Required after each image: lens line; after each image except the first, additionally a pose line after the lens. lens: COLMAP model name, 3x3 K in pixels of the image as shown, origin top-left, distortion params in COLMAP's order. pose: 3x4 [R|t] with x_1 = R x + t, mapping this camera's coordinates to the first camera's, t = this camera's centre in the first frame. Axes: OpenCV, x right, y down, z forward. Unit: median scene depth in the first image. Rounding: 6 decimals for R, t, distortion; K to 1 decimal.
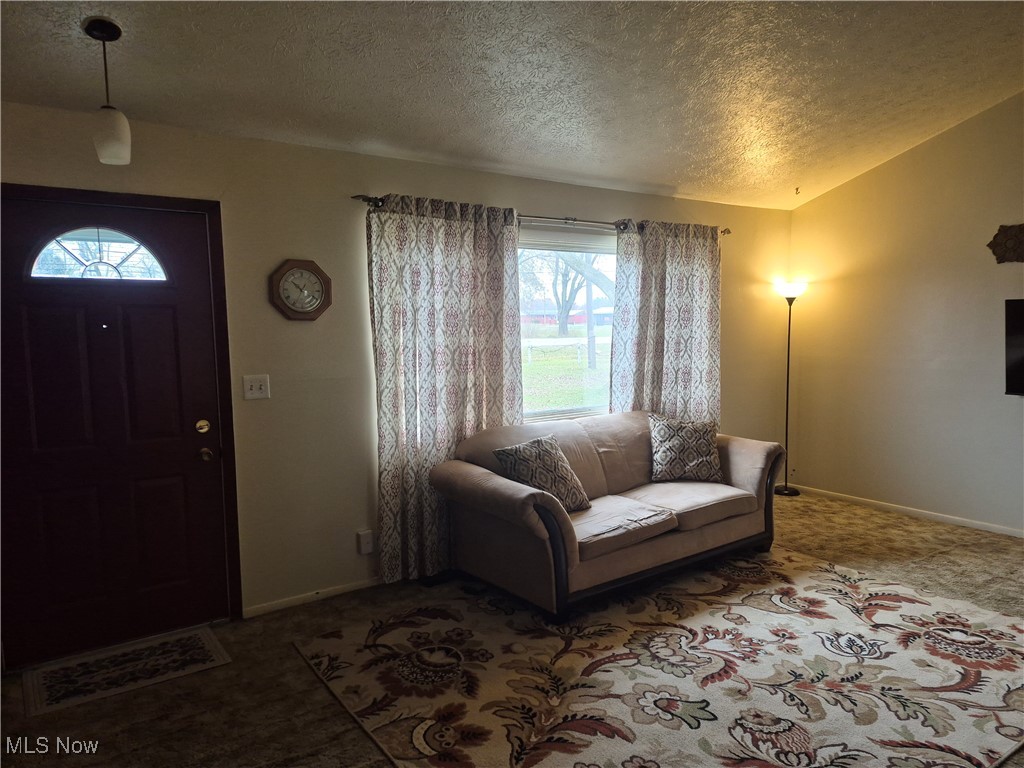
lens RADIAL K [[709.5, 0, 518.8], [0, 709.5, 395.8], [0, 0, 1]] dist [0.094470, -0.095513]
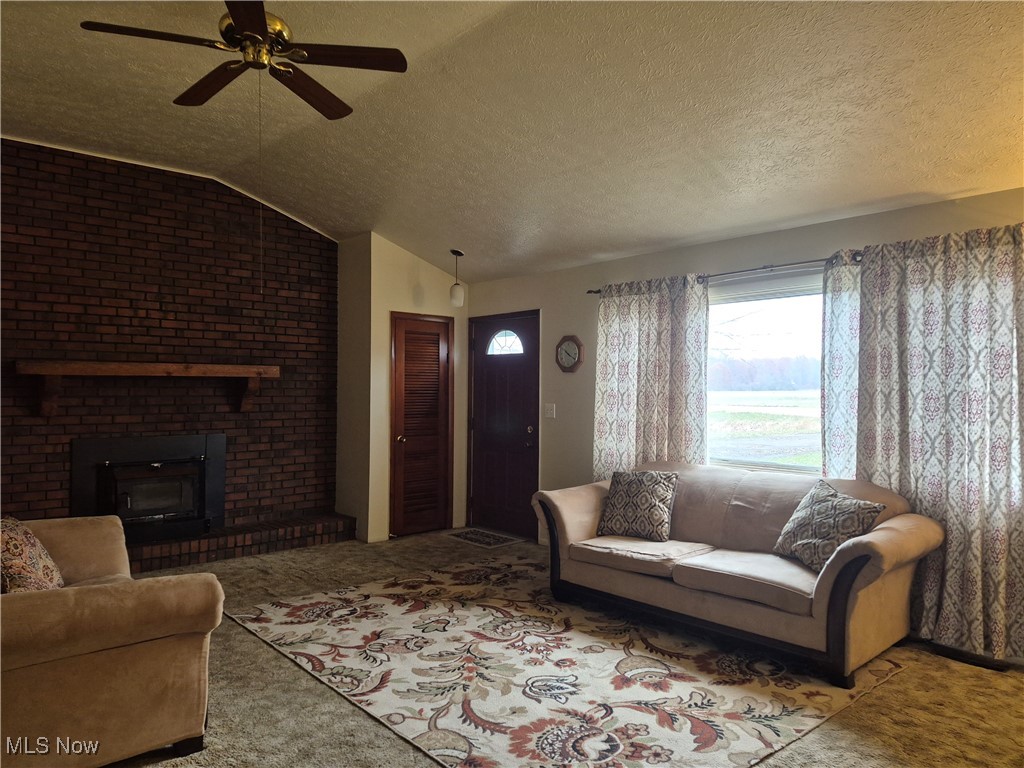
lens RADIAL K [[709.5, 0, 504.0], [0, 709.5, 385.5], [0, 0, 1]] dist [0.094470, -0.095513]
pose [[0.088190, 0.008641, -0.996066, 1.354576], [-0.105788, 0.994388, -0.000740, -0.060863], [0.990470, 0.105437, 0.088610, 0.750553]]
